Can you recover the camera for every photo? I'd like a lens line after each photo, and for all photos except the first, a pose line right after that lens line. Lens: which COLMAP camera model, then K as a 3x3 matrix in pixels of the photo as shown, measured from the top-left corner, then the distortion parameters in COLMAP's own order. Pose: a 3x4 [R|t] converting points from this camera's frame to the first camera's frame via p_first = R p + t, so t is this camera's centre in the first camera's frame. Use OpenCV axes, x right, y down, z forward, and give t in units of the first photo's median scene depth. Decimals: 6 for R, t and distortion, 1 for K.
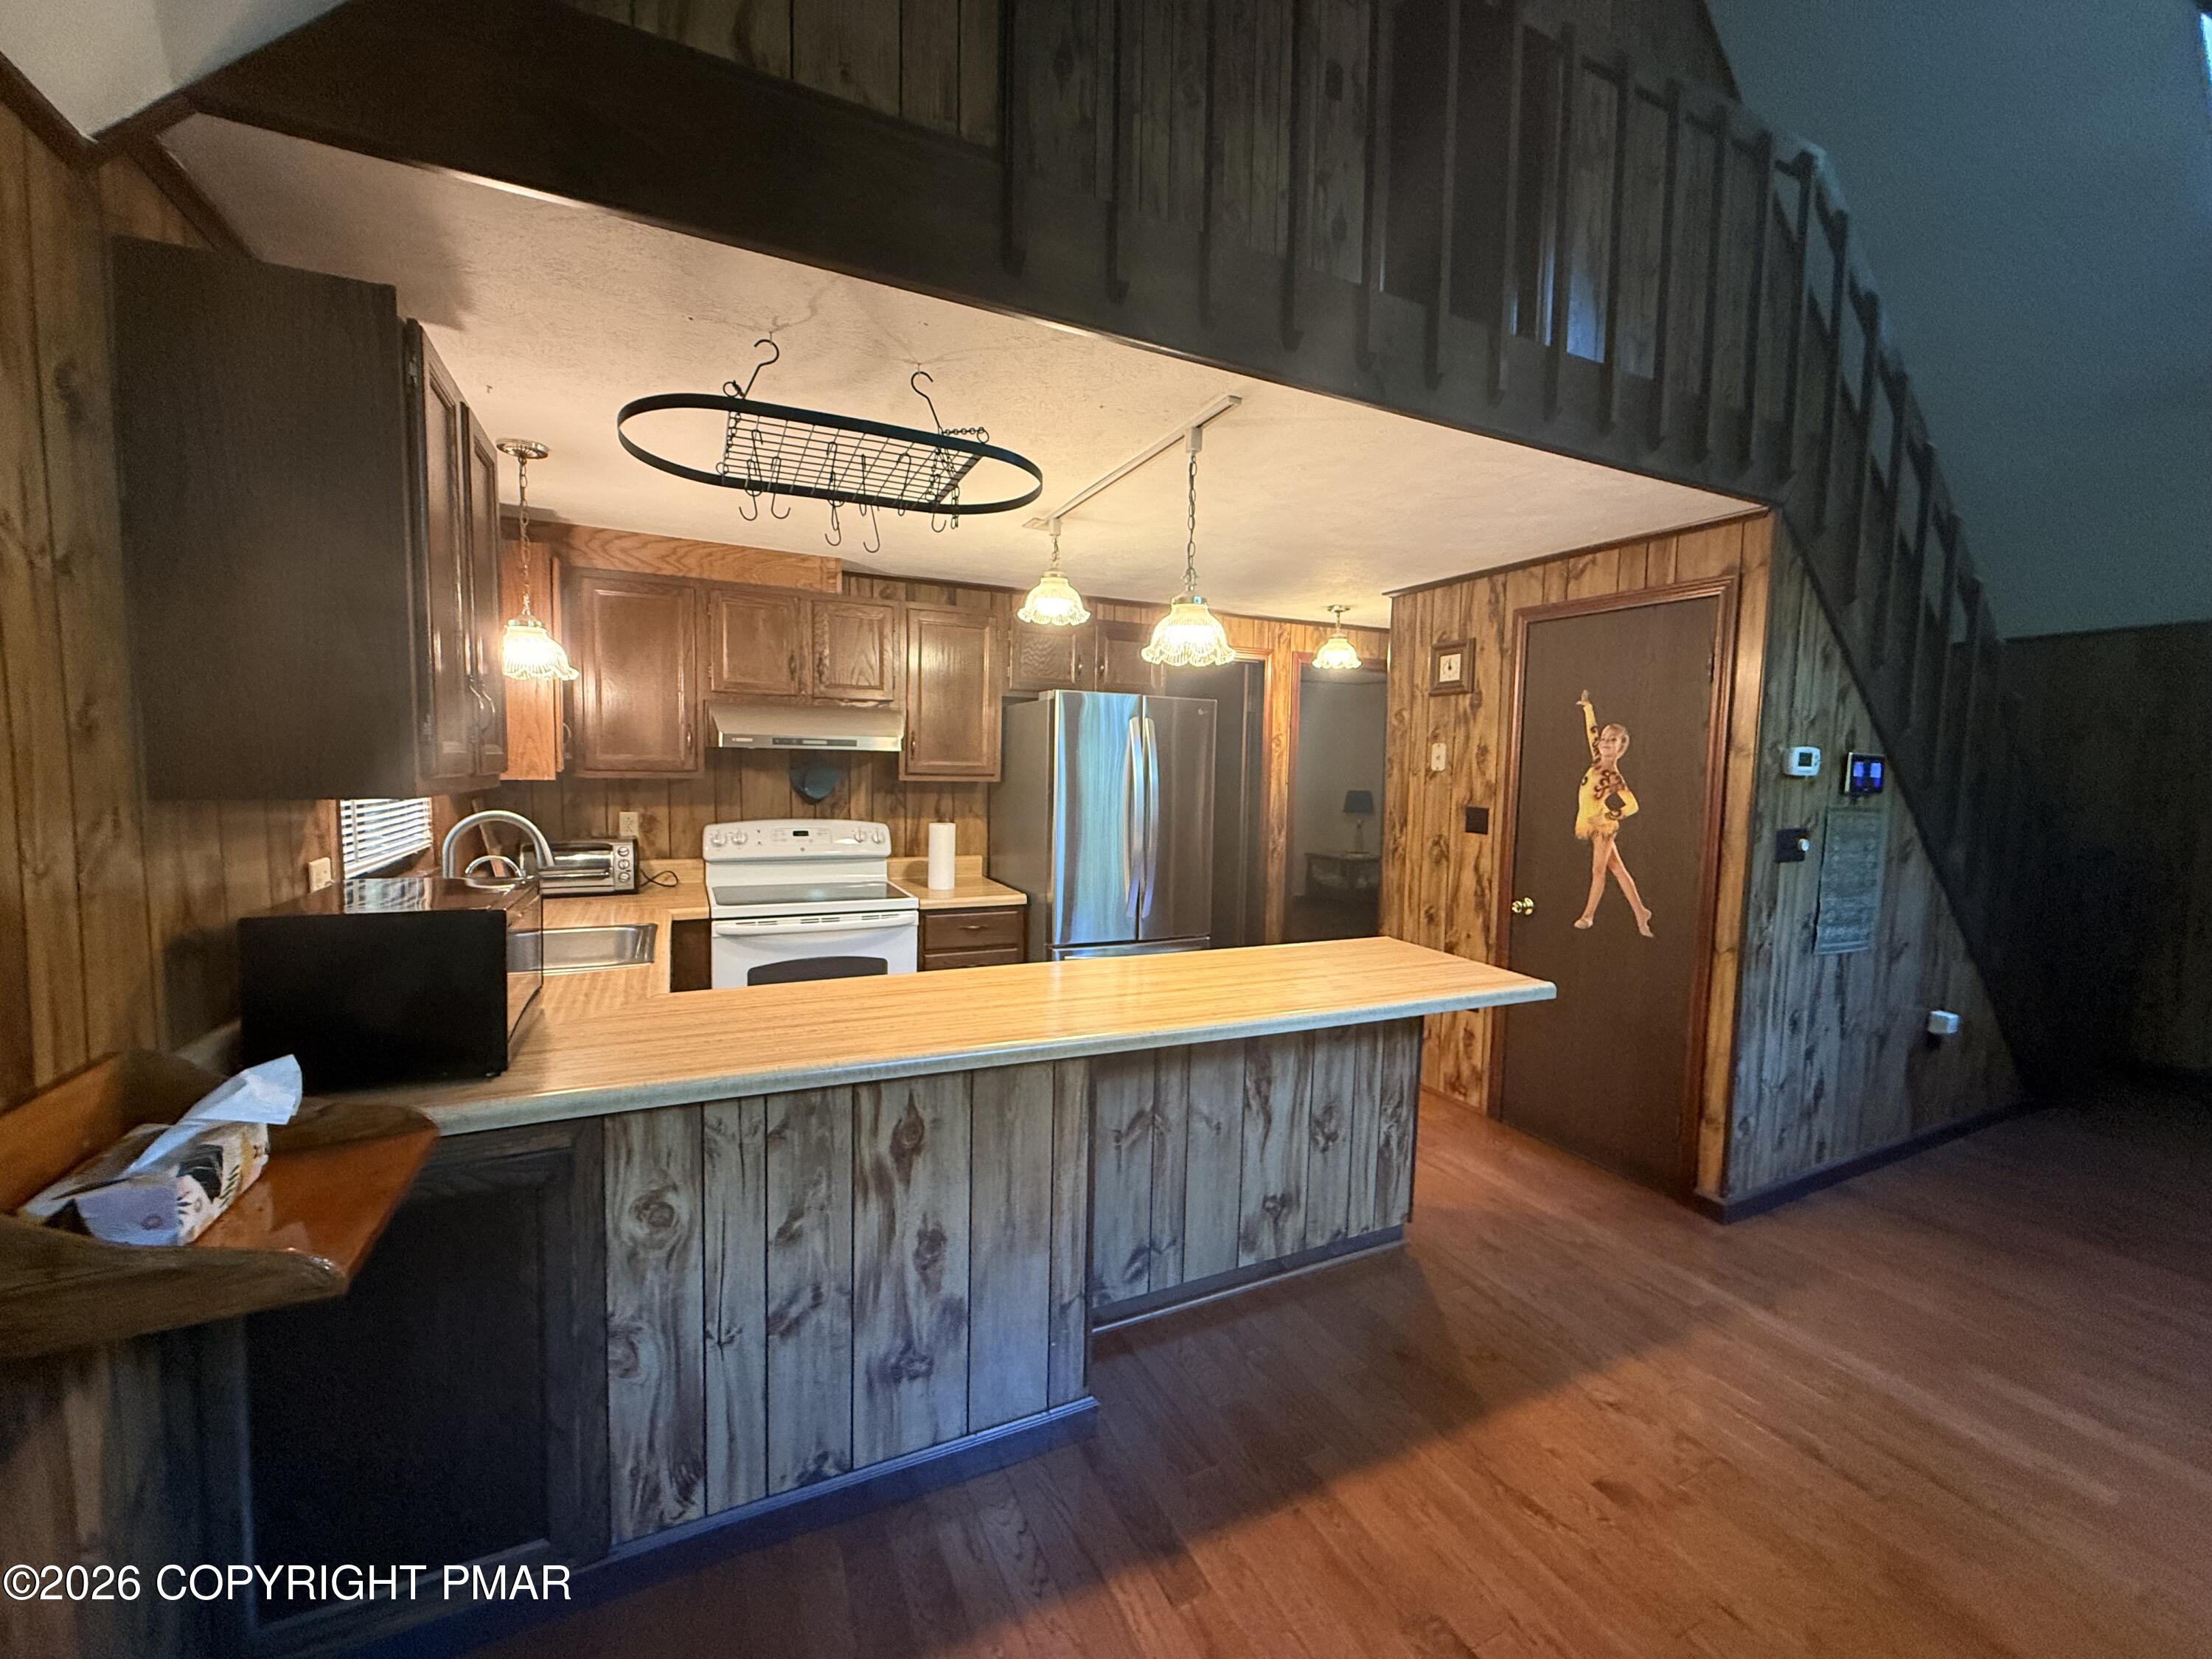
lens RADIAL K [[884.5, 0, 1108.6], [0, 884.5, 824.8], [0, 0, 1]] dist [-0.000138, -0.000249]
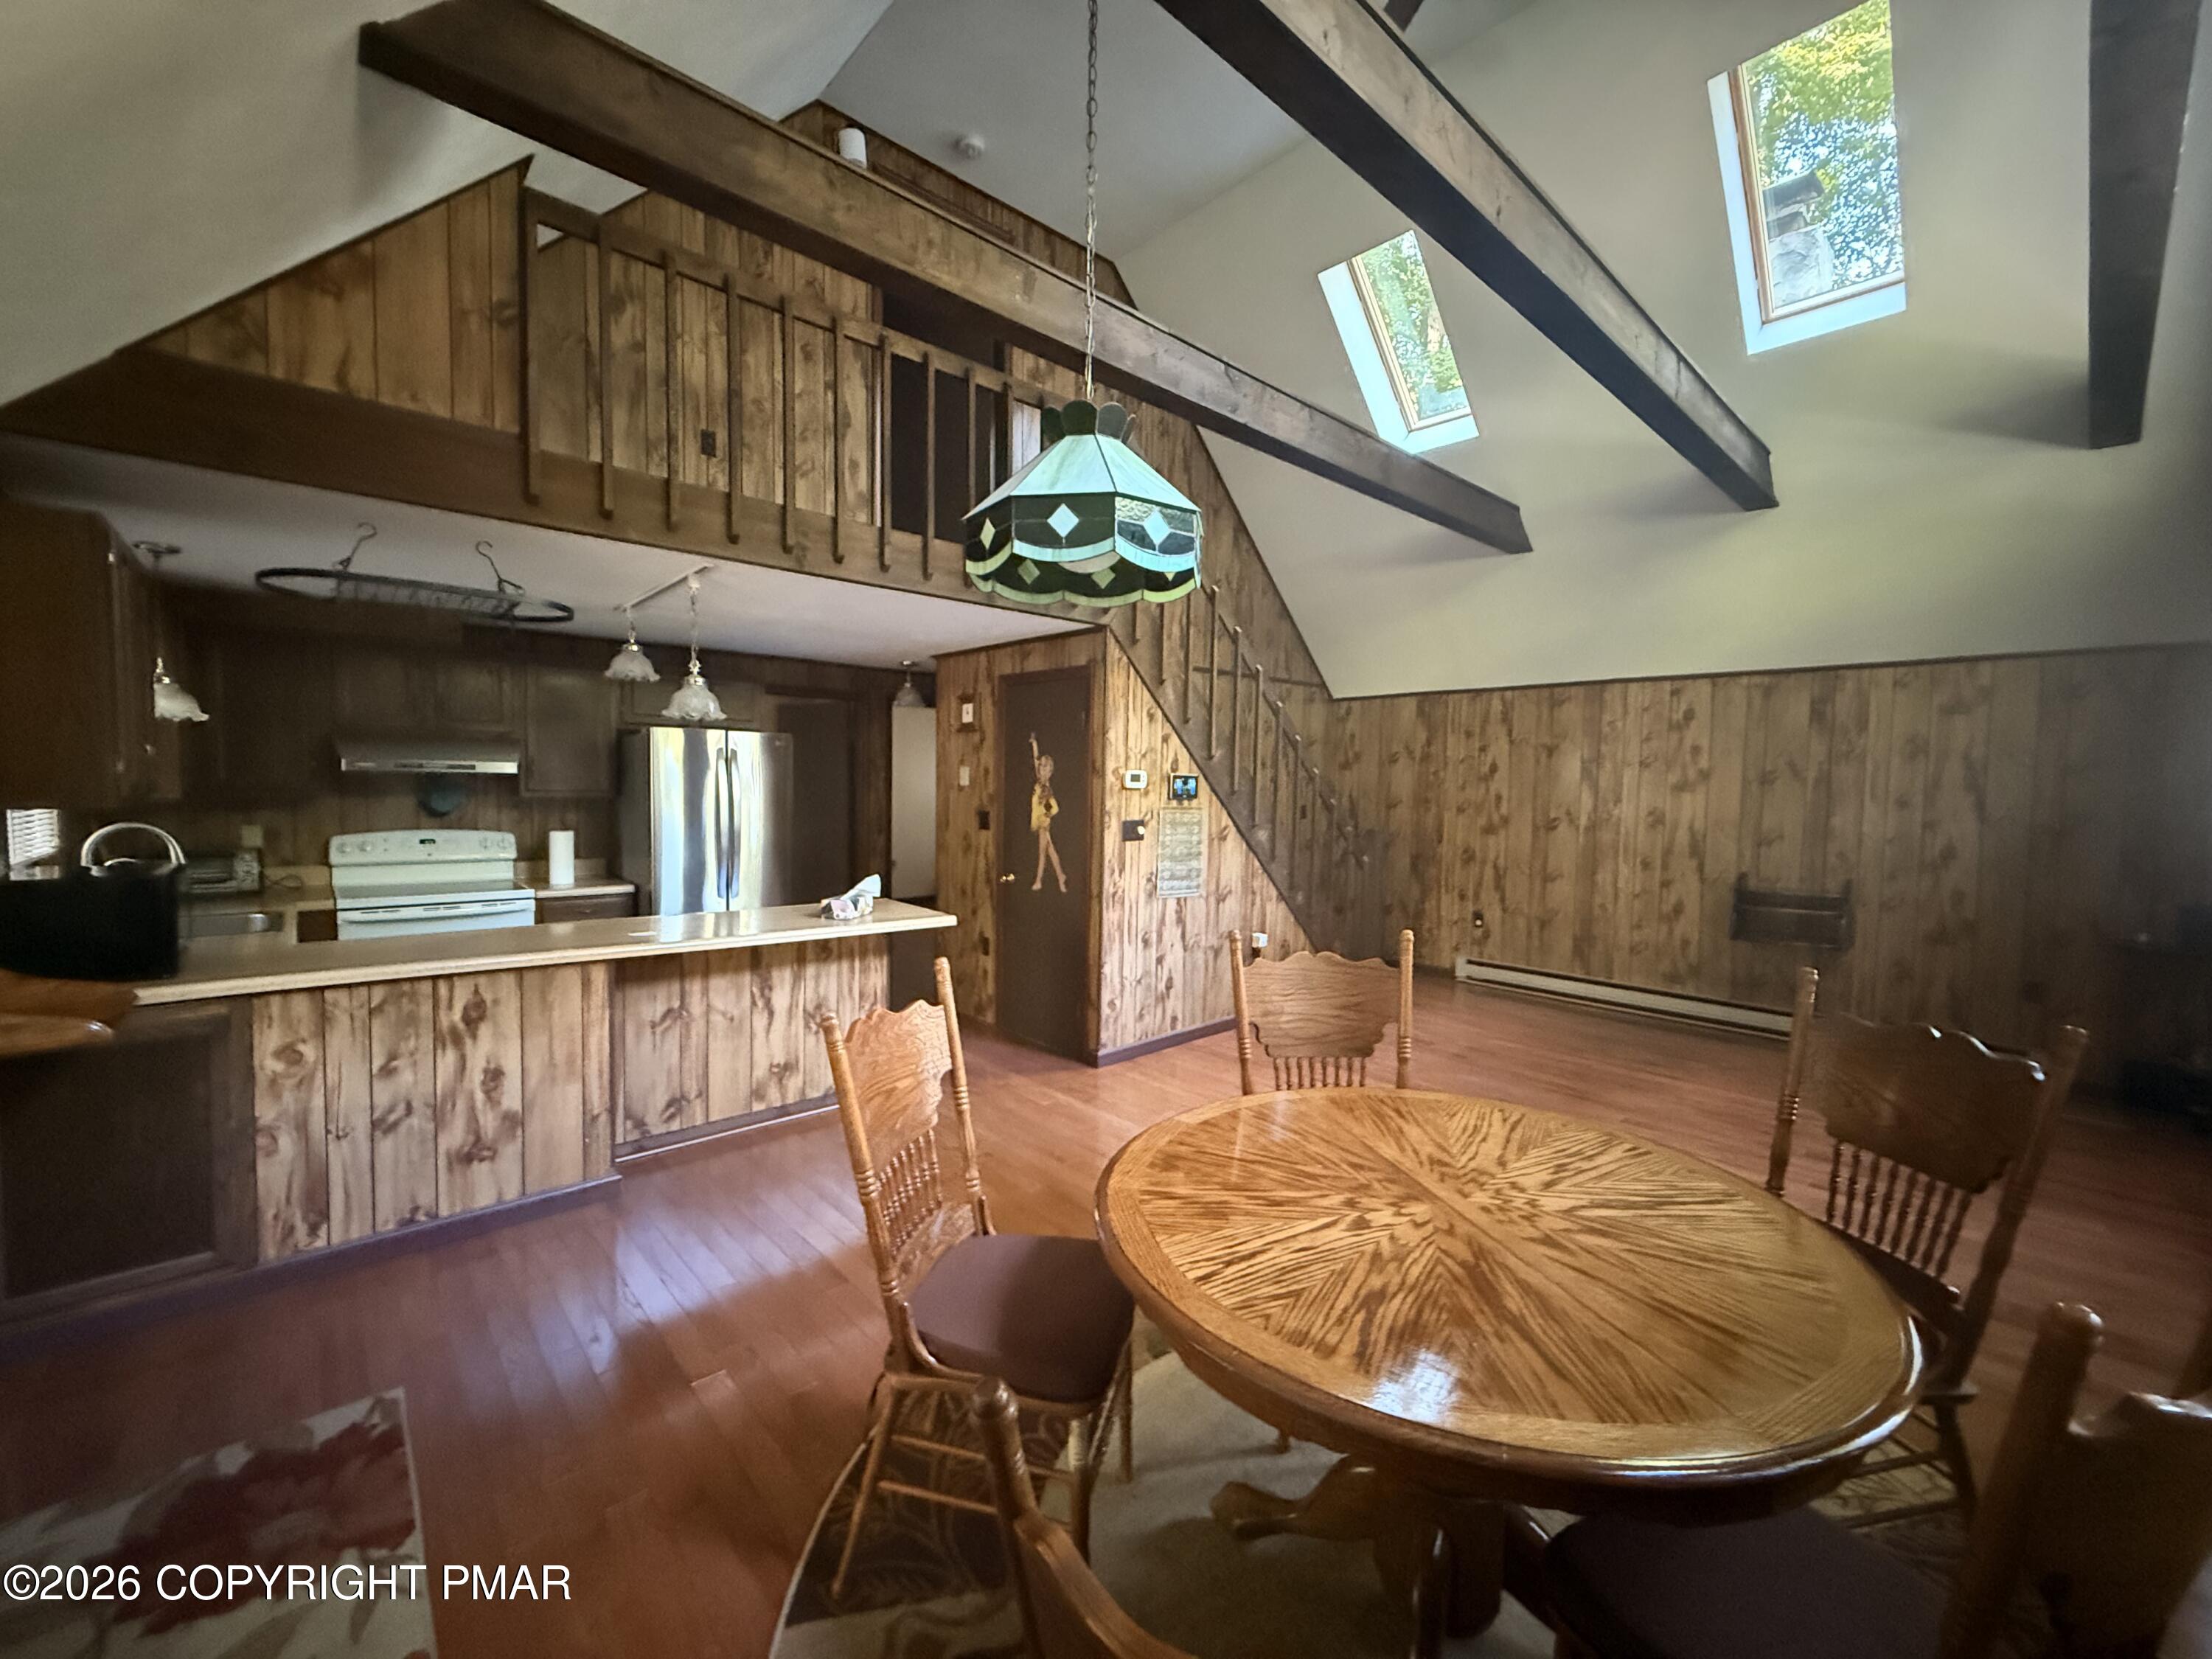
lens RADIAL K [[884.5, 0, 1108.6], [0, 884.5, 824.8], [0, 0, 1]] dist [-0.000138, -0.000249]
pose [[0.959023, -0.018782, 0.282705, 0.240344], [0.023405, 0.999642, -0.012984, 0.029271], [-0.282360, 0.019069, 0.959119, -0.496079]]
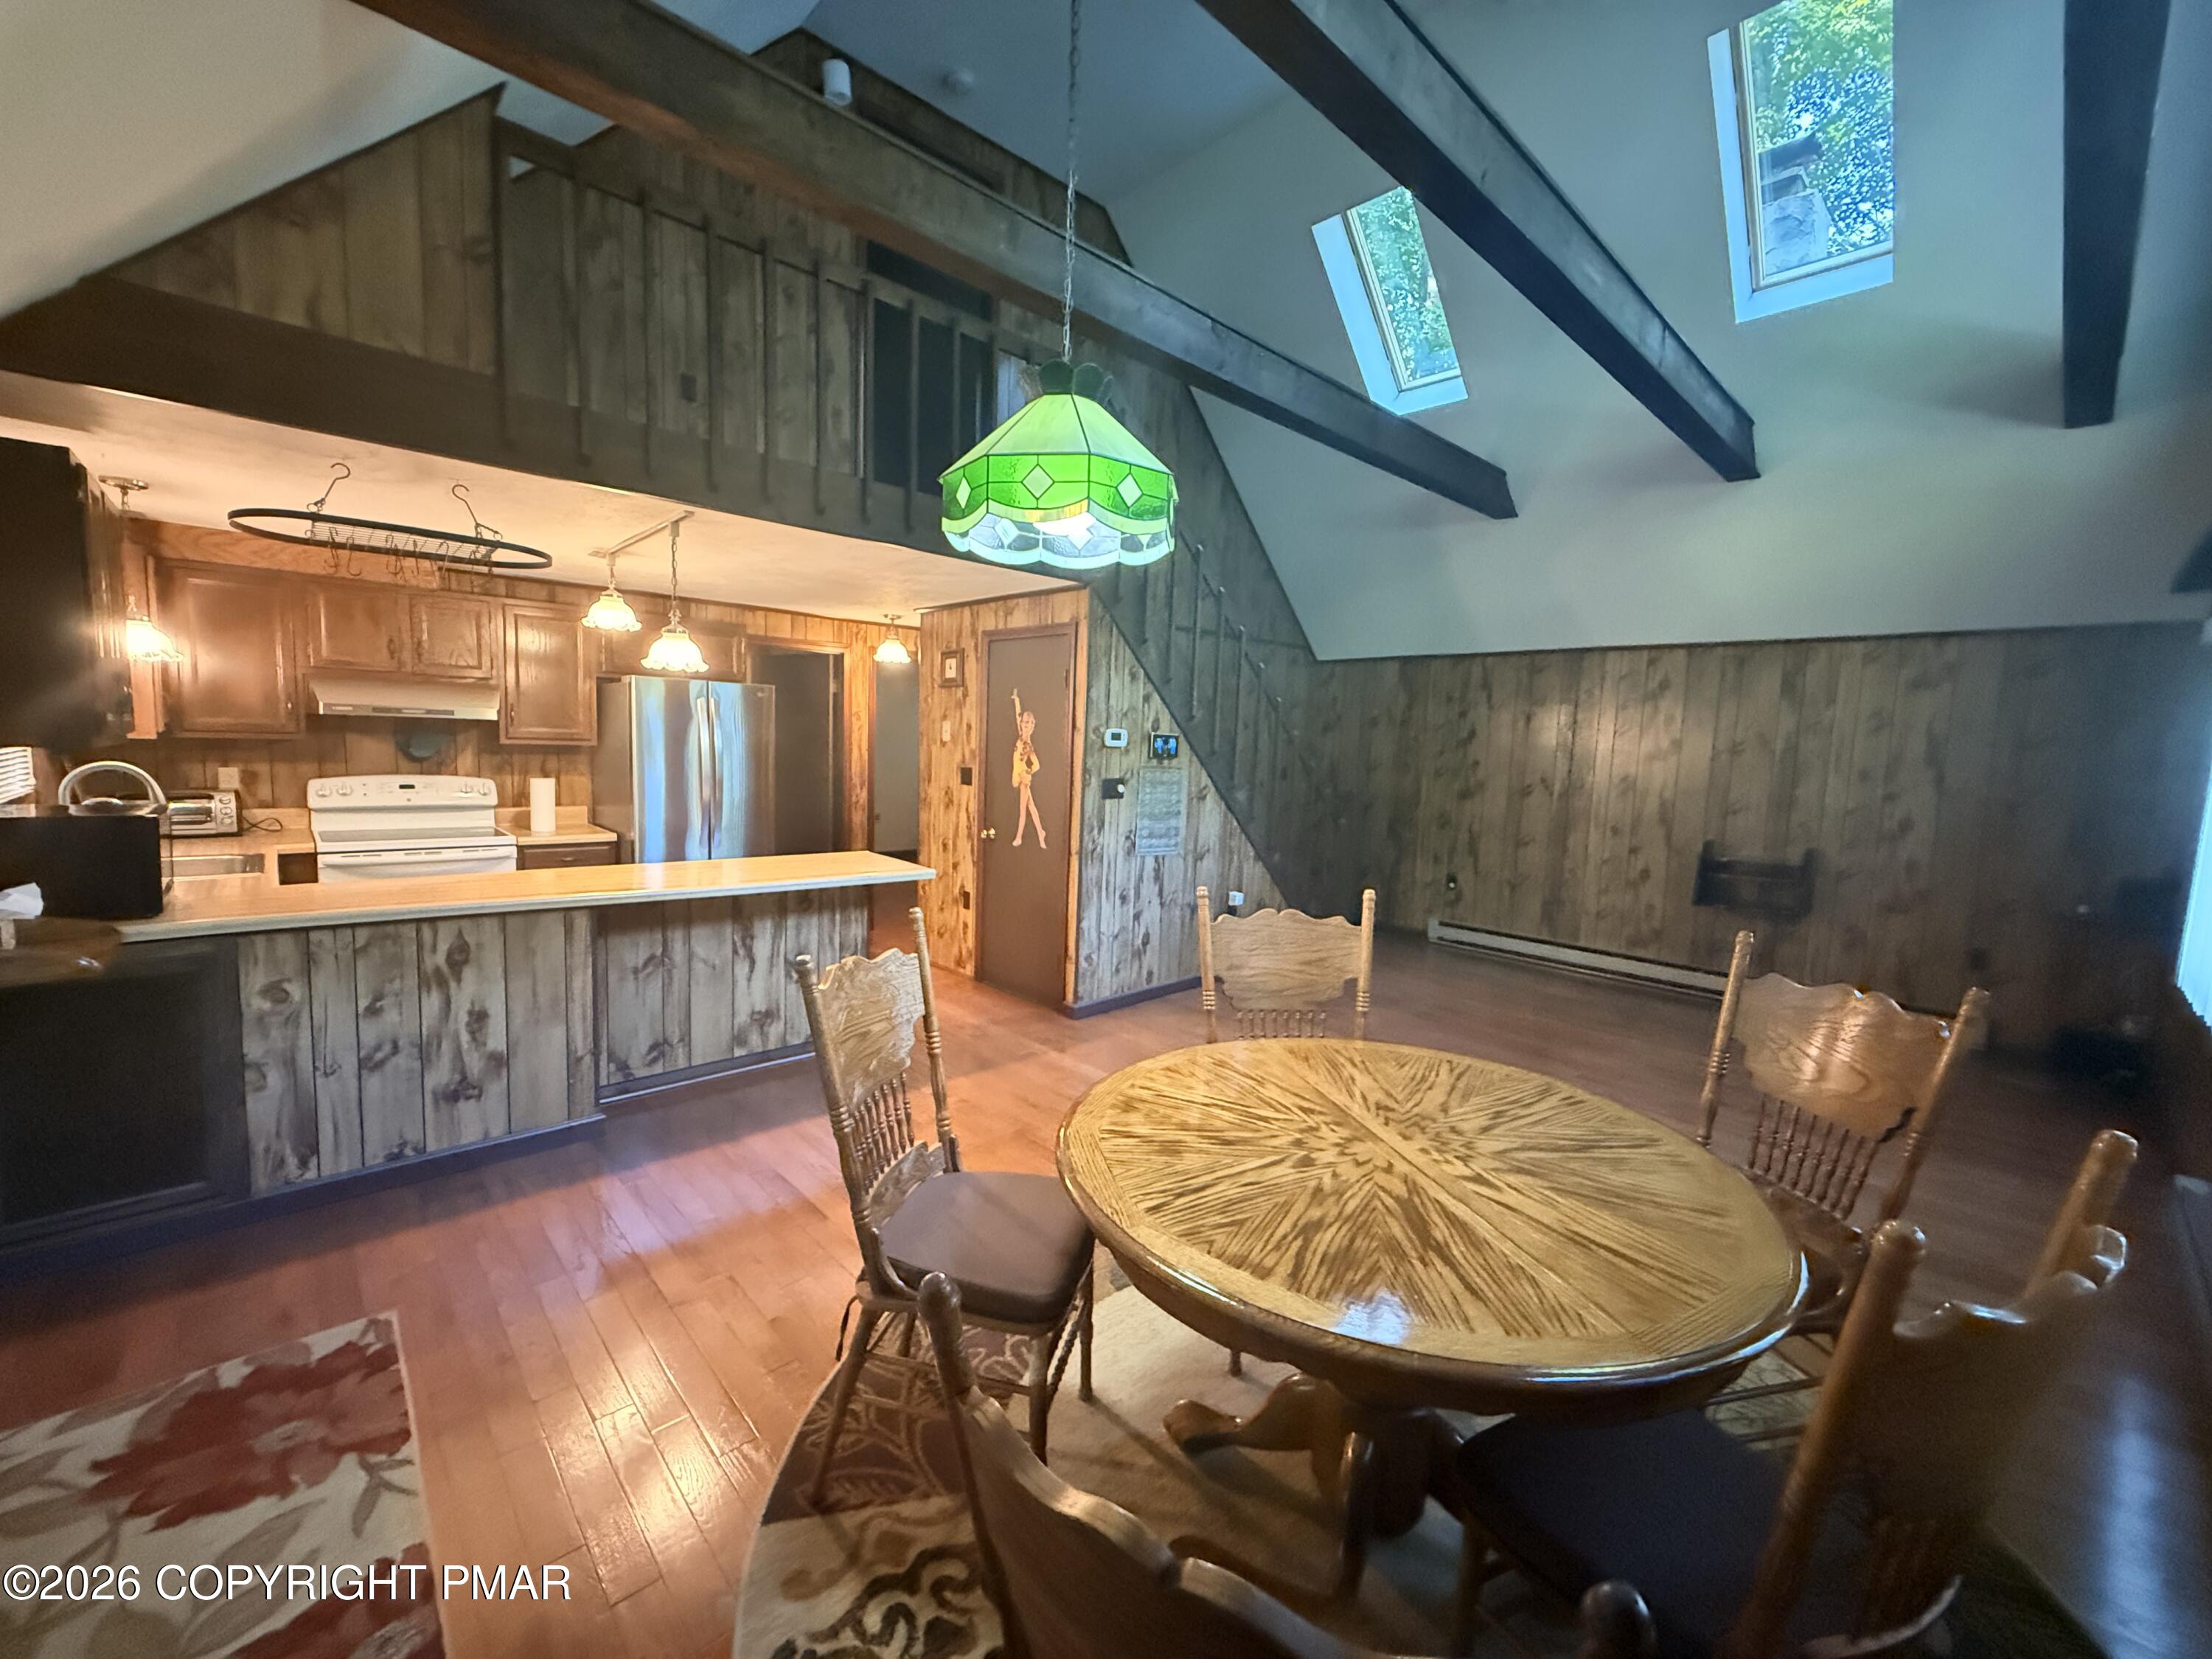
lens RADIAL K [[884.5, 0, 1108.6], [0, 884.5, 824.8], [0, 0, 1]] dist [-0.000138, -0.000249]
pose [[0.954800, -0.015252, 0.296859, 0.245390], [0.005159, 0.999383, 0.034753, 0.029734], [-0.297206, -0.031650, 0.954289, -0.516557]]
